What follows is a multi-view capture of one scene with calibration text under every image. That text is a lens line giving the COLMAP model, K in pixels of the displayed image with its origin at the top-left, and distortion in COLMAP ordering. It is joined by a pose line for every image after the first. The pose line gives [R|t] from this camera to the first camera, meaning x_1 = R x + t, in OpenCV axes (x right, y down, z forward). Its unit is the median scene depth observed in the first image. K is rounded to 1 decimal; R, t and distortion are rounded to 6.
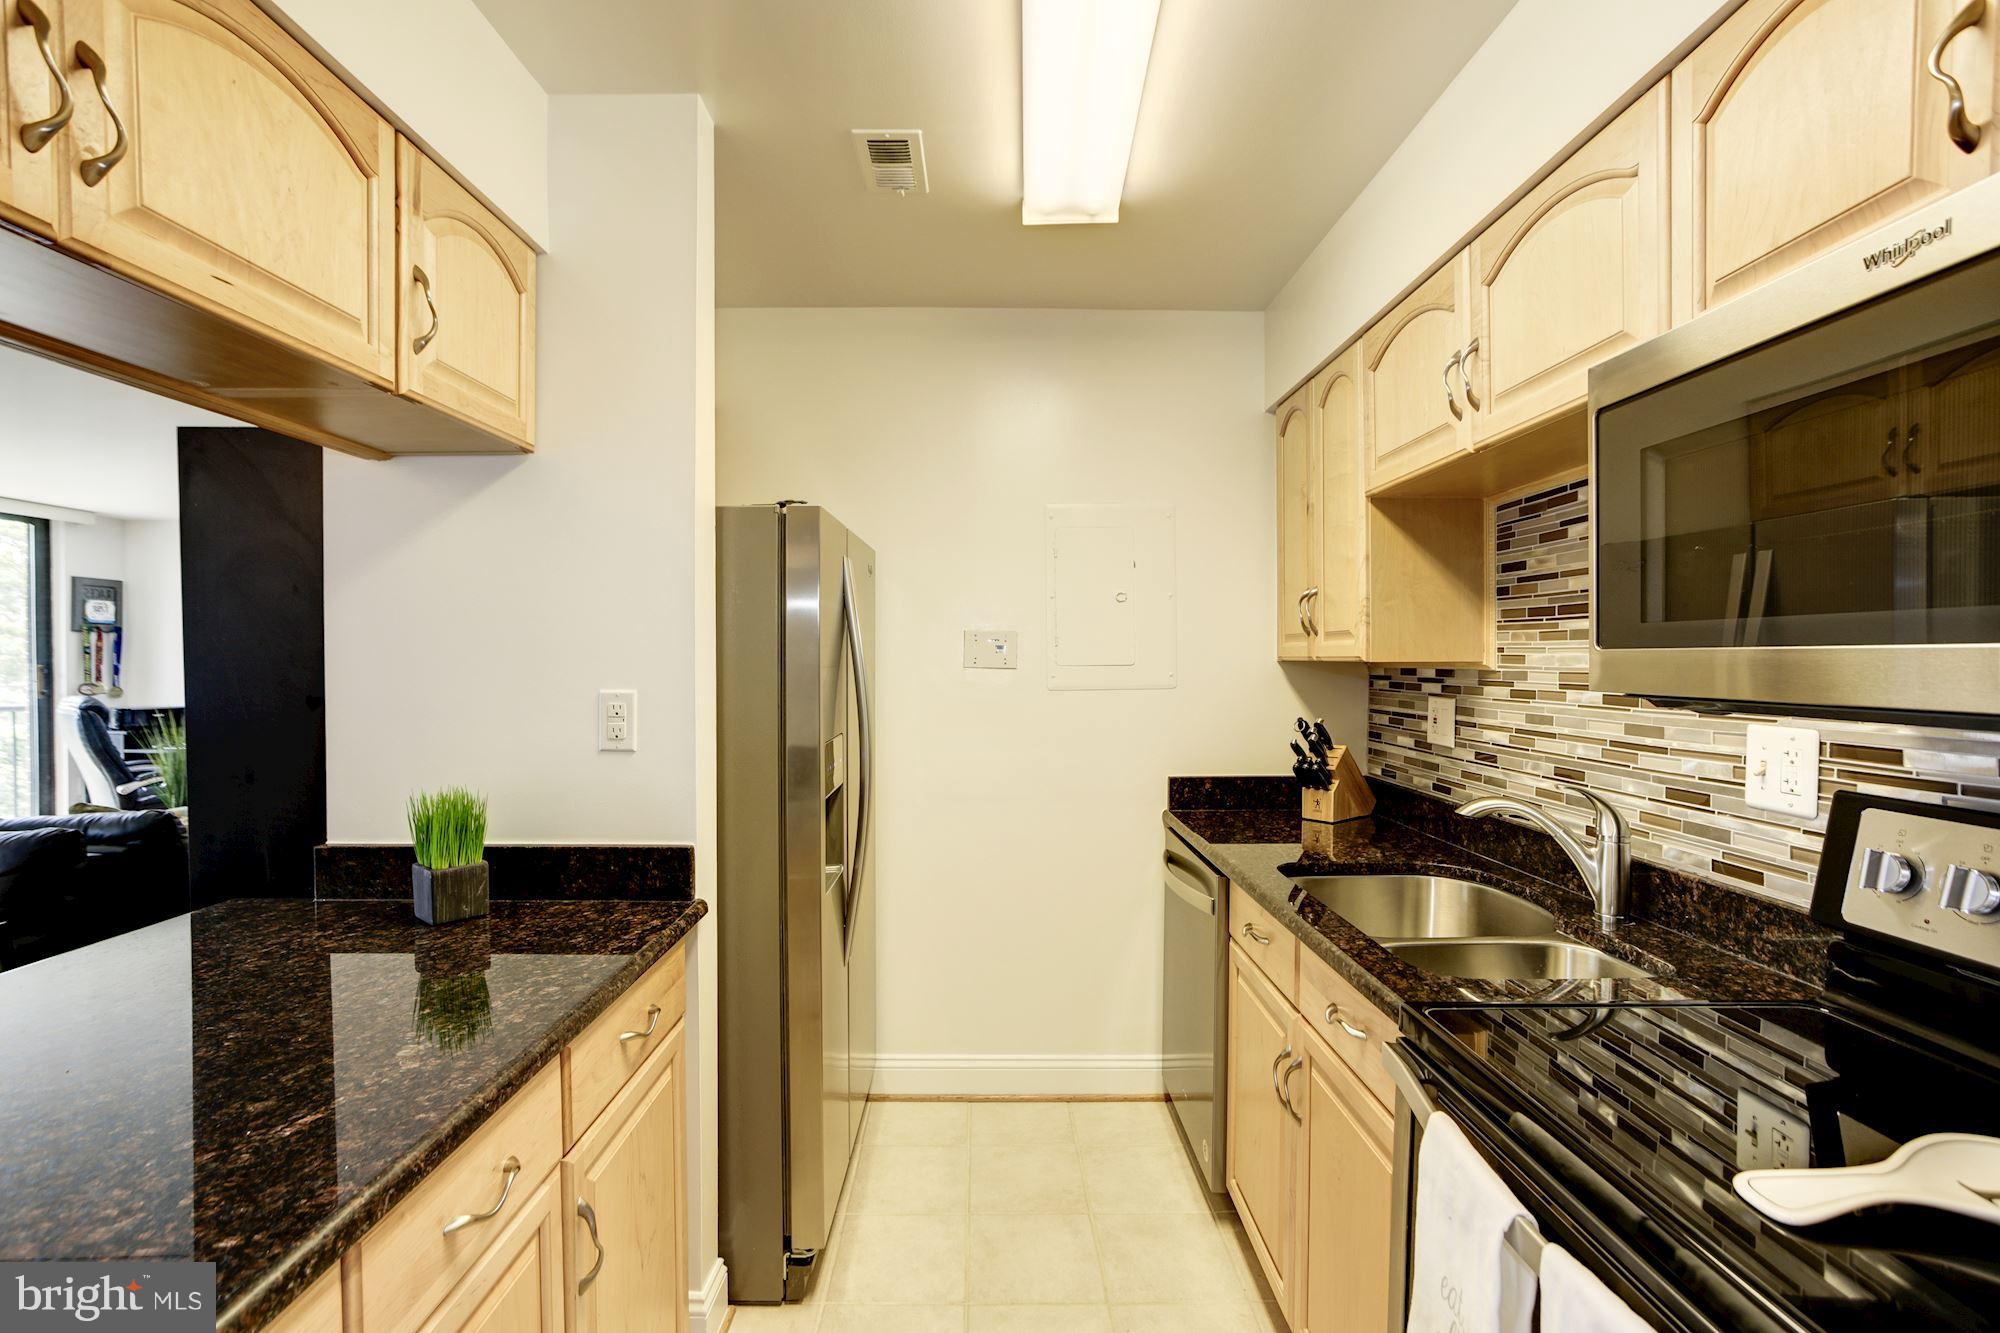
lens RADIAL K [[878.3, 0, 1000.8], [0, 878.3, 668.7], [0, 0, 1]] dist [-0.020228, 0.009917]
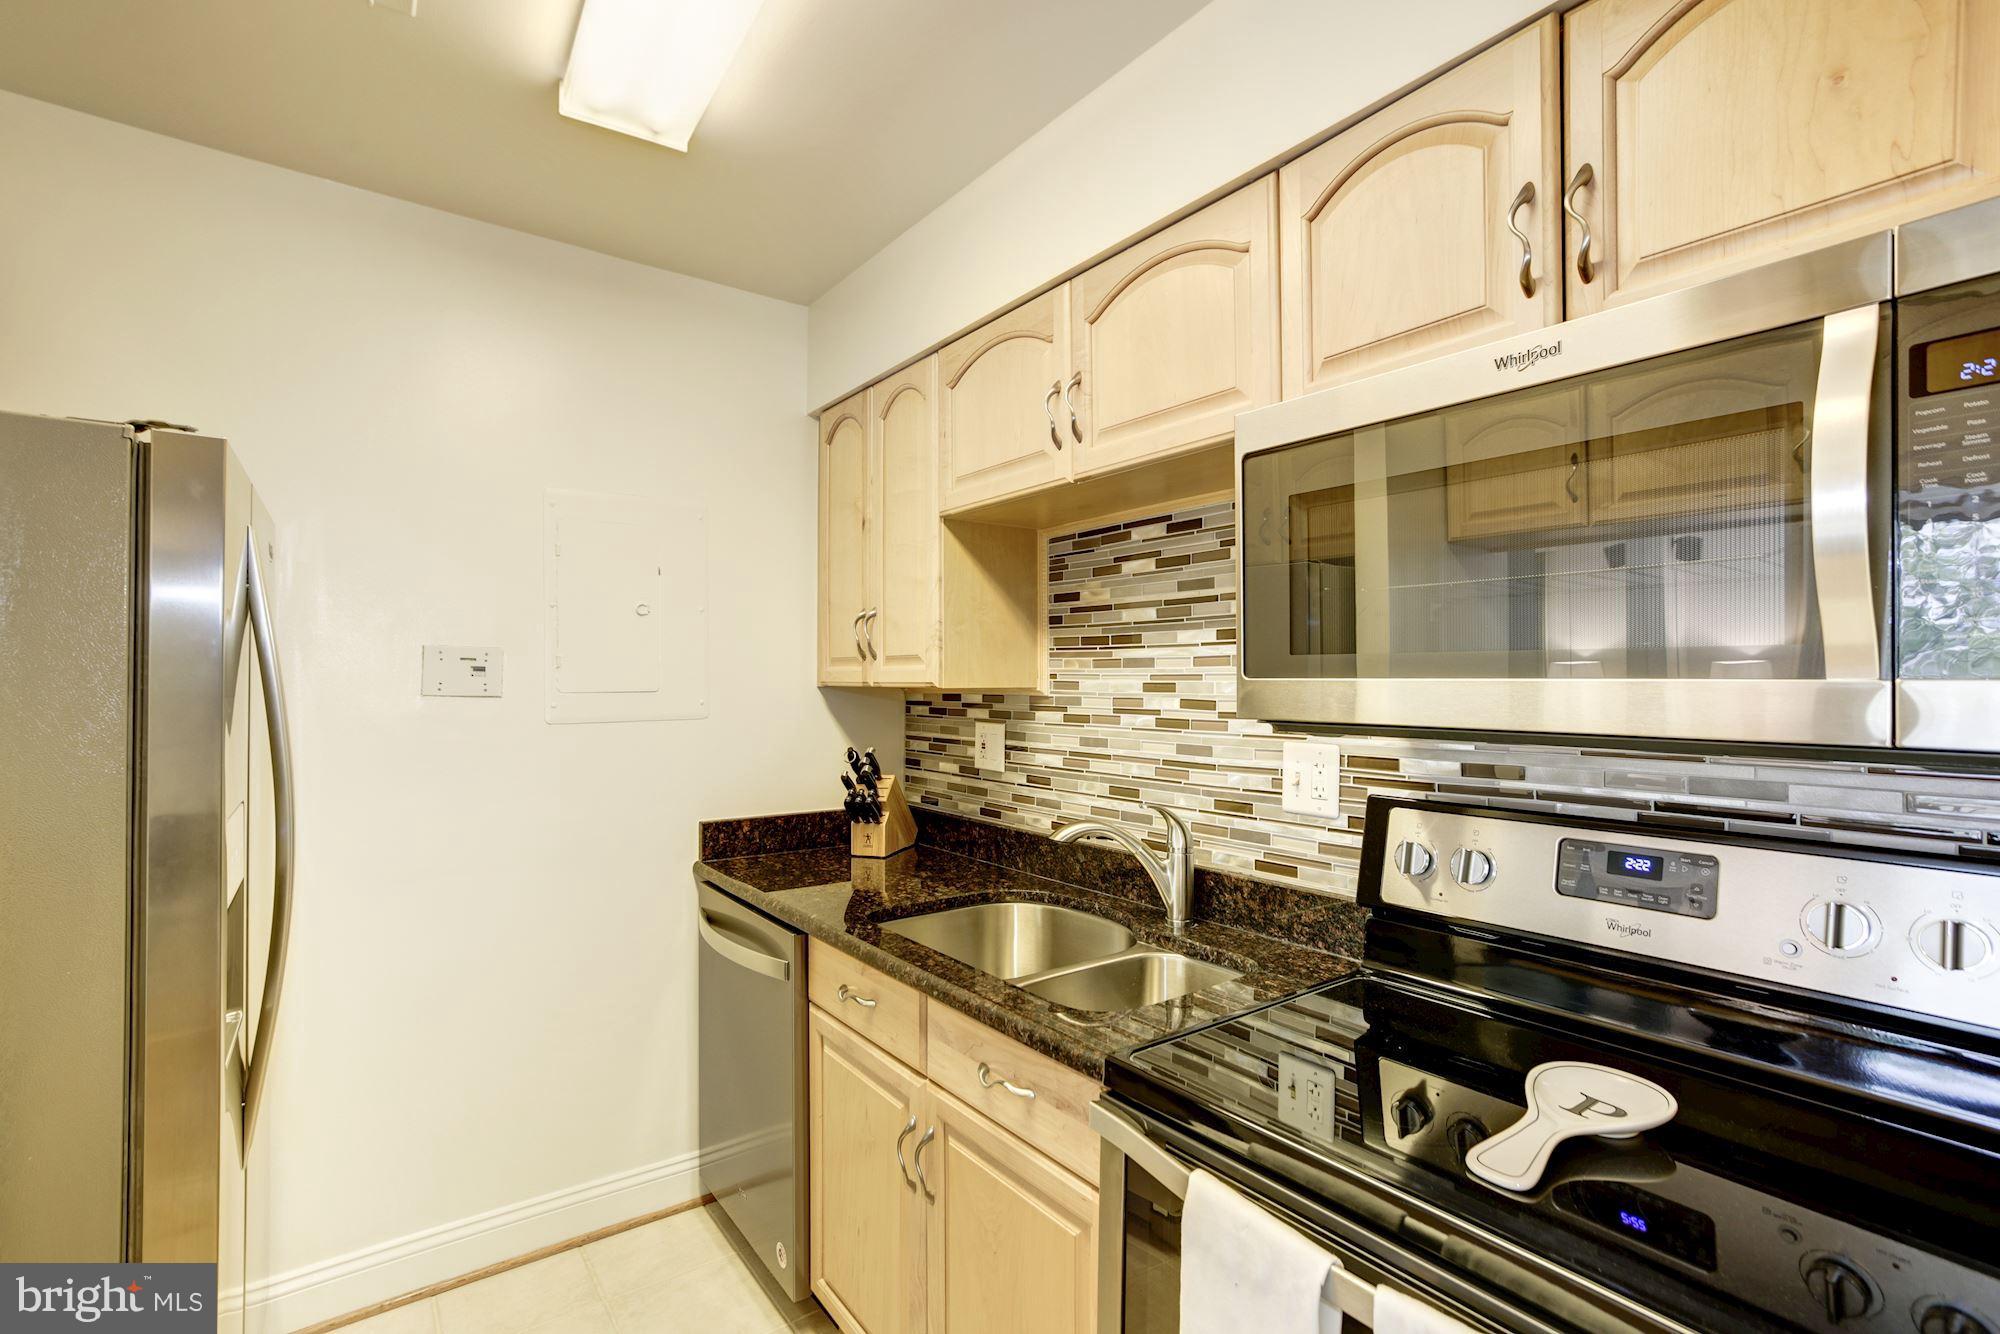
lens RADIAL K [[912.8, 0, 1019.9], [0, 912.8, 676.6], [0, 0, 1]] dist [-0.035152, 0.009370]
pose [[0.809889, 0.005277, 0.586560, -0.116060], [0.004146, 0.999883, -0.014720, -0.006107], [-0.586569, 0.014354, 0.809772, 0.158789]]
